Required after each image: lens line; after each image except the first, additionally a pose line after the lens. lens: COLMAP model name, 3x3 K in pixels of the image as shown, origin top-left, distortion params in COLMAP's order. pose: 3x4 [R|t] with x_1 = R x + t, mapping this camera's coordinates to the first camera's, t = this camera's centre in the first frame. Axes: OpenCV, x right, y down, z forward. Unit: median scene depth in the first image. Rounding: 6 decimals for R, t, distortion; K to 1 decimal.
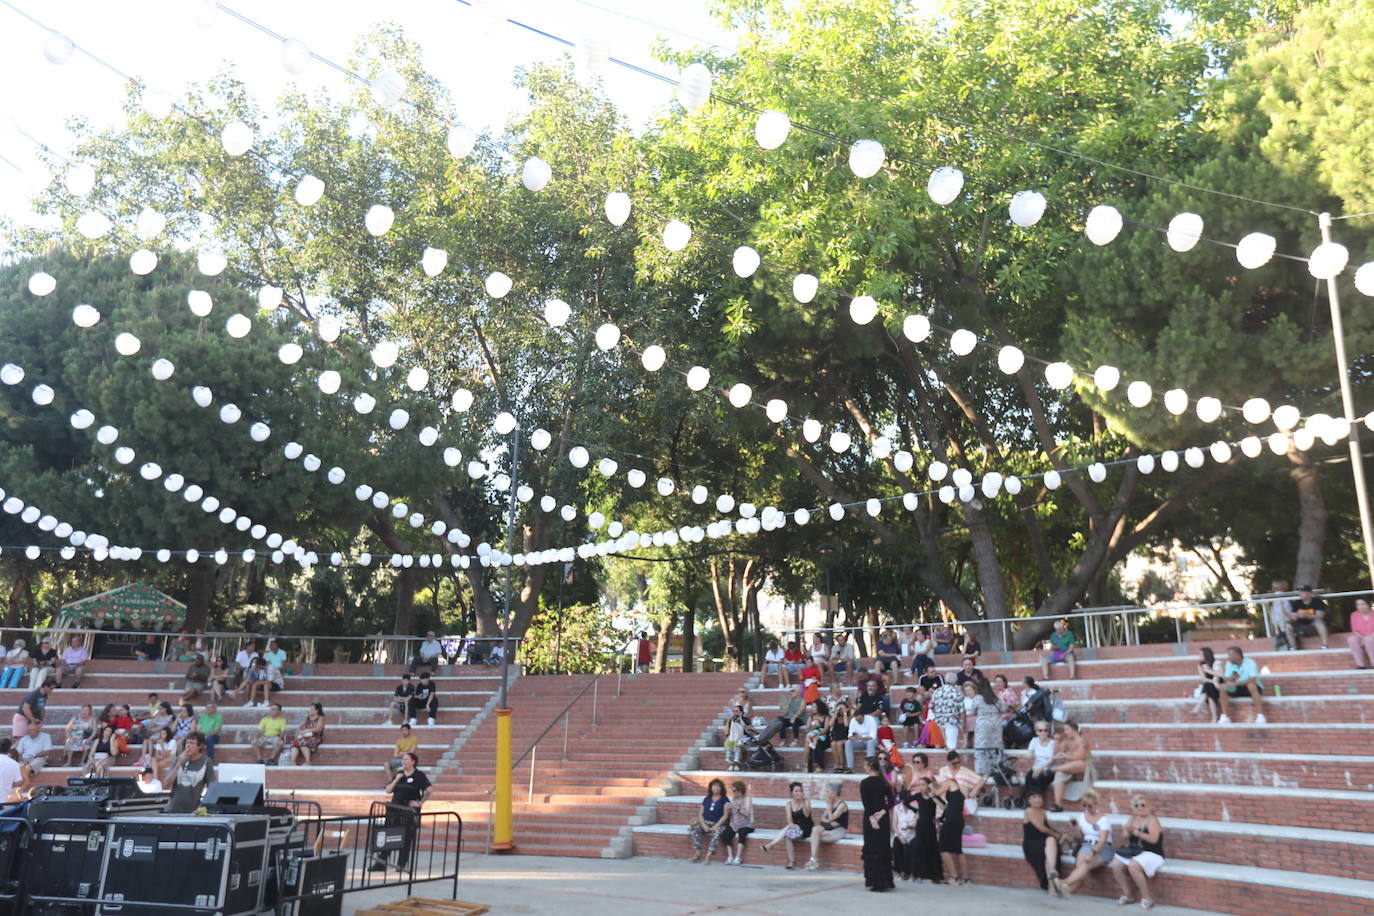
lens RADIAL K [[1064.3, 0, 694.2], [0, 1064.3, 460.9], [0, 0, 1]] dist [-0.047015, 0.114378]
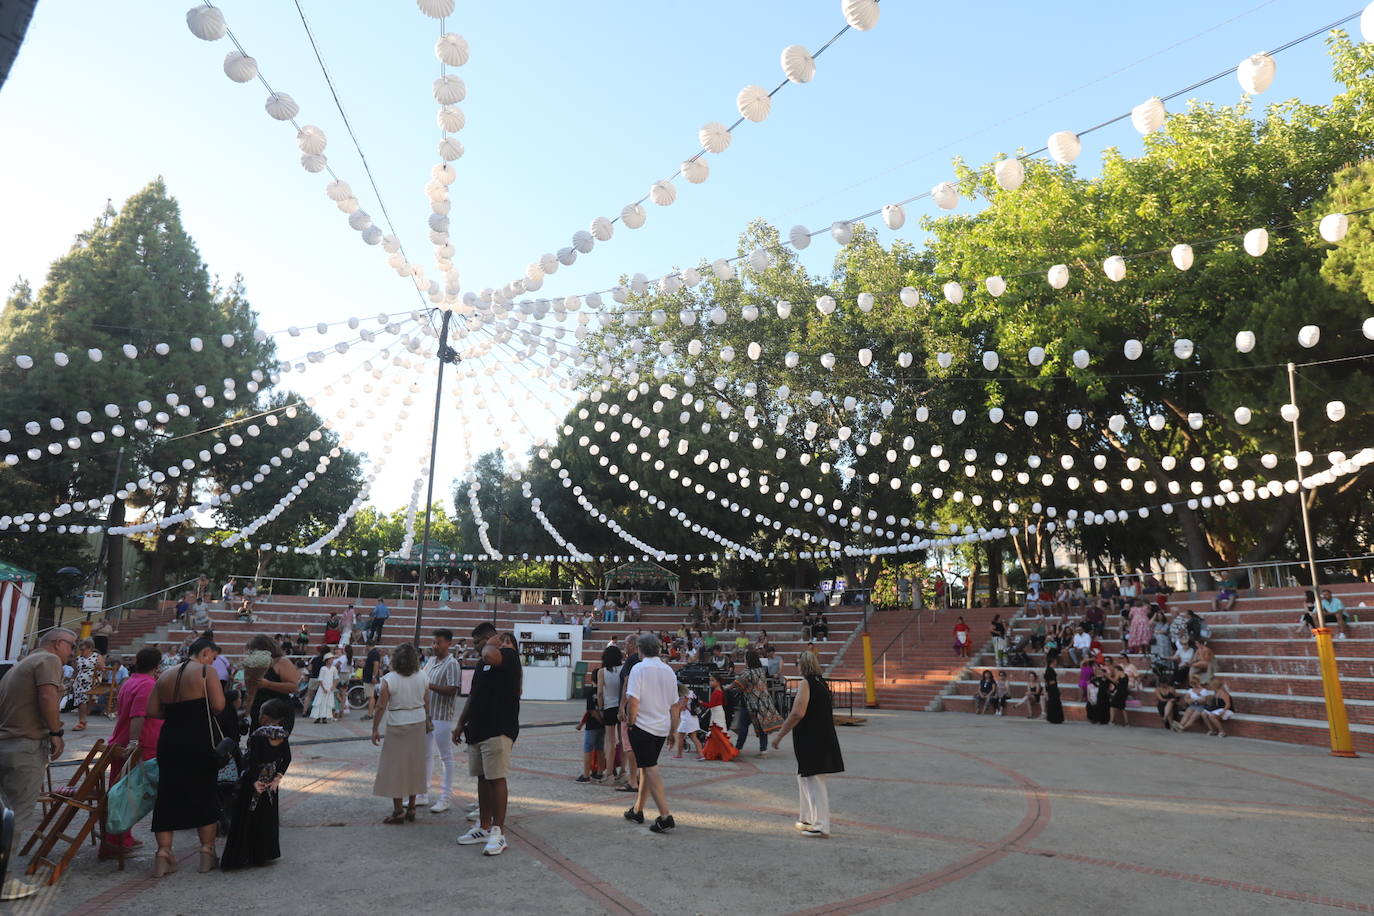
lens RADIAL K [[815.7, 0, 689.3], [0, 815.7, 459.3], [0, 0, 1]] dist [-0.029424, 0.032381]
pose [[0.927668, -0.082897, -0.364088, 0.080105], [0.092023, 0.995727, 0.007756, -0.110840], [0.361889, -0.040699, 0.931332, -0.439825]]
